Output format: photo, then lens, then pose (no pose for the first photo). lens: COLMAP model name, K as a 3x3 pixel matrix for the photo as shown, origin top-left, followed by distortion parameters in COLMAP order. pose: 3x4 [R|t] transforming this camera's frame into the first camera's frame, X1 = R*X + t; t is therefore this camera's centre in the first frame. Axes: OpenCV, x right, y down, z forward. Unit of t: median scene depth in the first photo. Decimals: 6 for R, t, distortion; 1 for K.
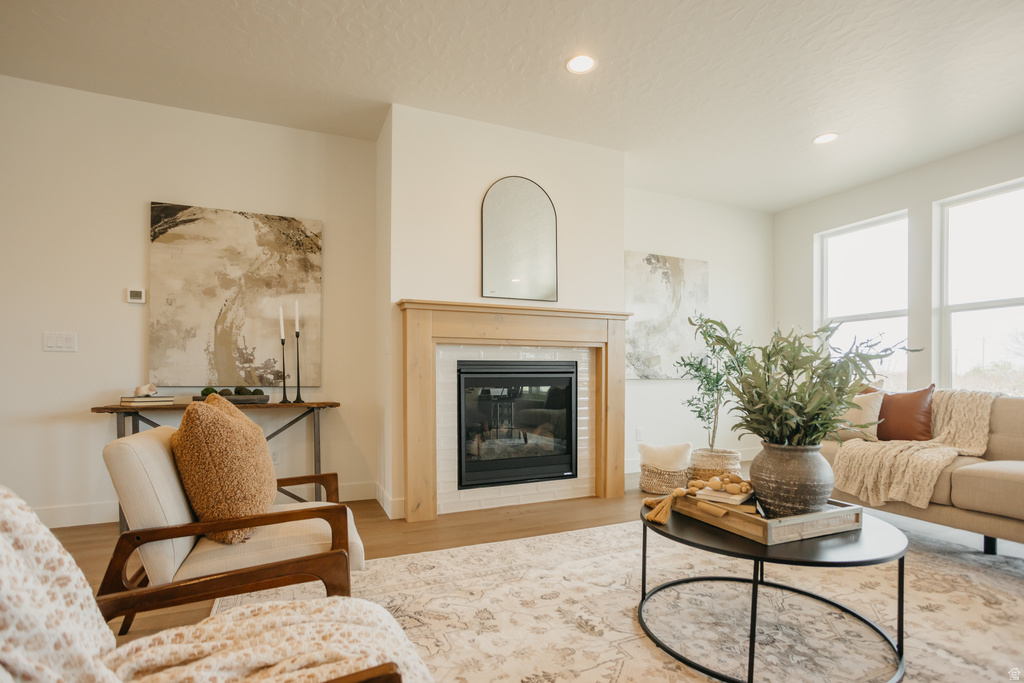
lens RADIAL K [[498.8, 0, 492.1], [0, 498.8, 375.7], [0, 0, 1]] dist [-0.003941, 0.000953]
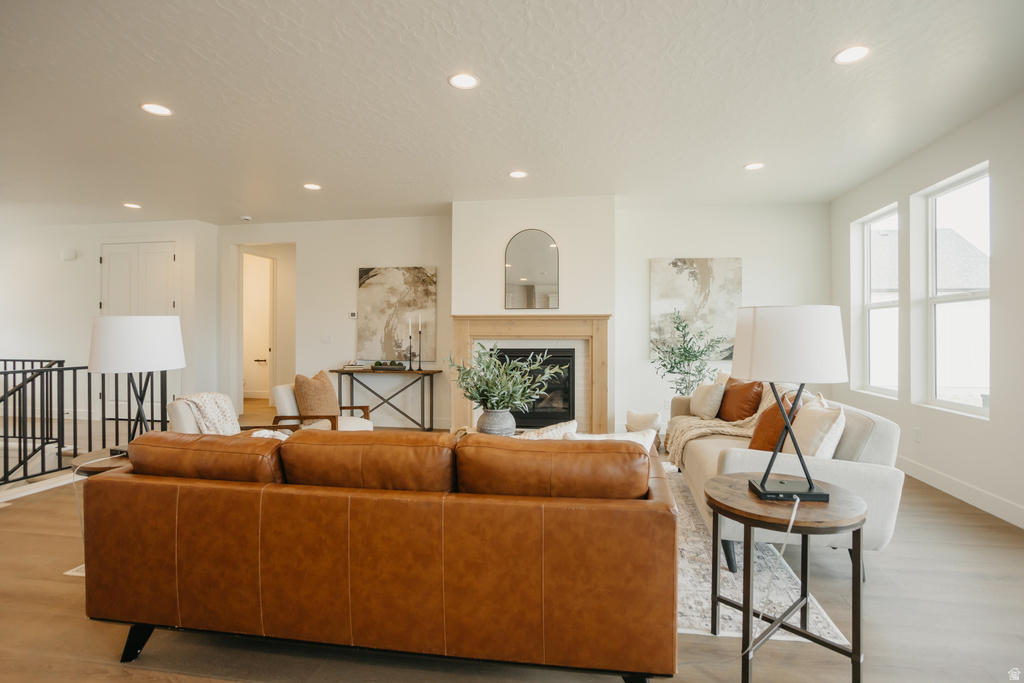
lens RADIAL K [[498.8, 0, 533.1], [0, 498.8, 334.8], [0, 0, 1]] dist [-0.003941, 0.000953]
pose [[0.845982, 0.003131, -0.533202, 0.922587], [-0.001115, 0.999991, 0.004104, -0.082636], [0.533210, -0.002878, 0.845978, -0.310226]]
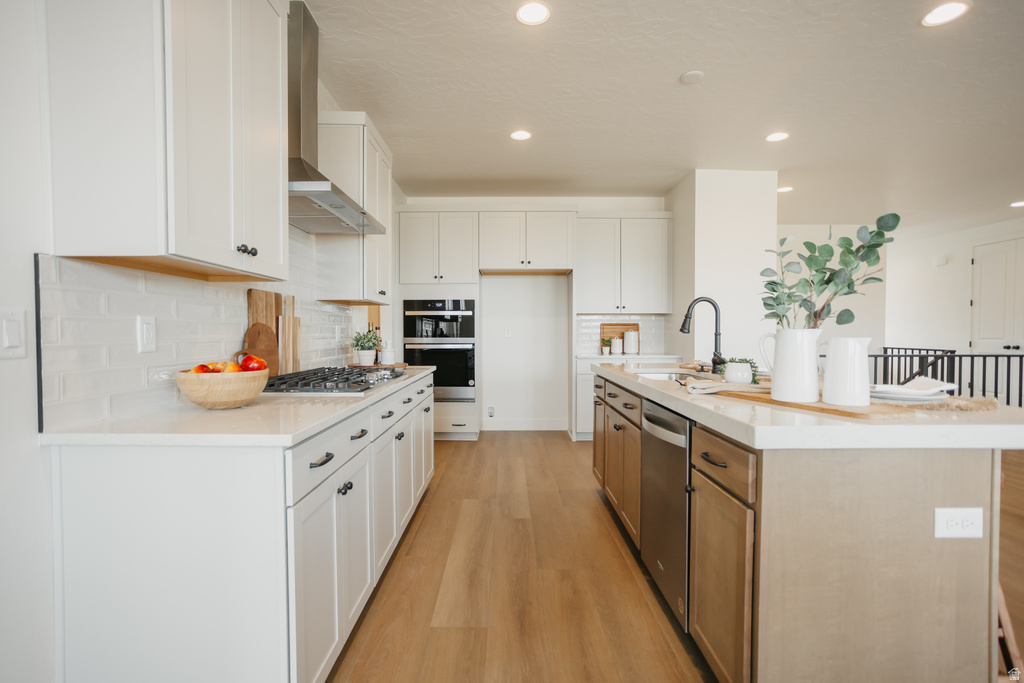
lens RADIAL K [[498.8, 0, 512.3], [0, 498.8, 346.4], [0, 0, 1]] dist [-0.003941, 0.000953]
pose [[-0.392701, 0.027187, -0.919264, 1.199352], [0.005089, 0.999612, 0.027389, -0.068639], [0.919652, 0.006077, -0.392687, -0.534070]]
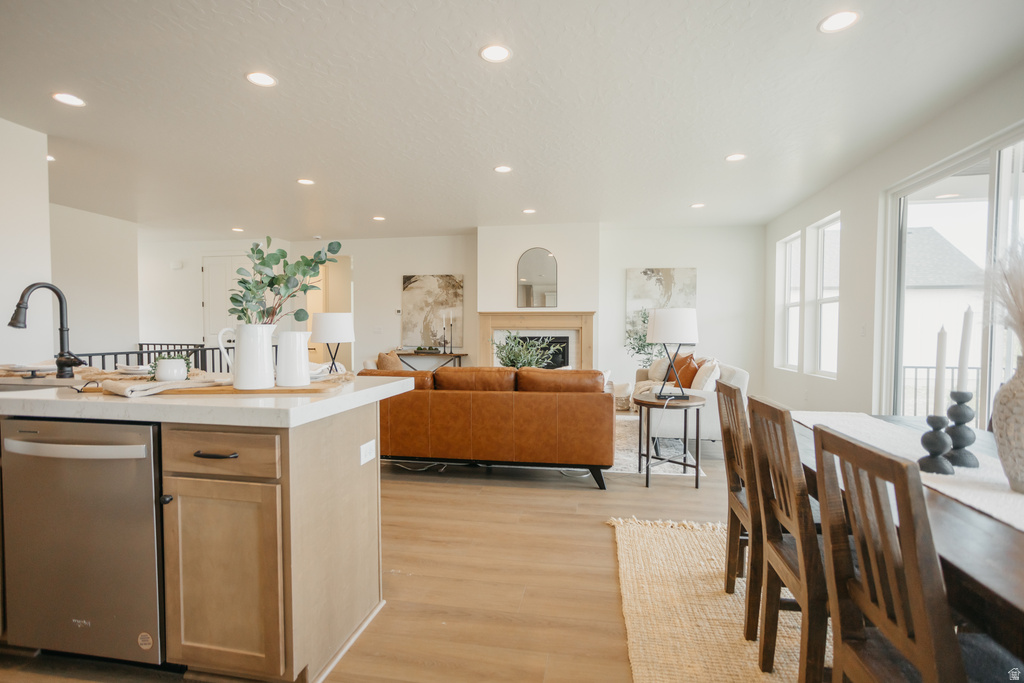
lens RADIAL K [[498.8, 0, 521.8], [0, 498.8, 345.0], [0, 0, 1]] dist [-0.003941, 0.000953]
pose [[0.841695, 0.018816, -0.539626, 1.181240], [-0.001383, 0.999464, 0.032694, -0.065974], [0.539952, -0.026772, 0.841270, -0.822919]]
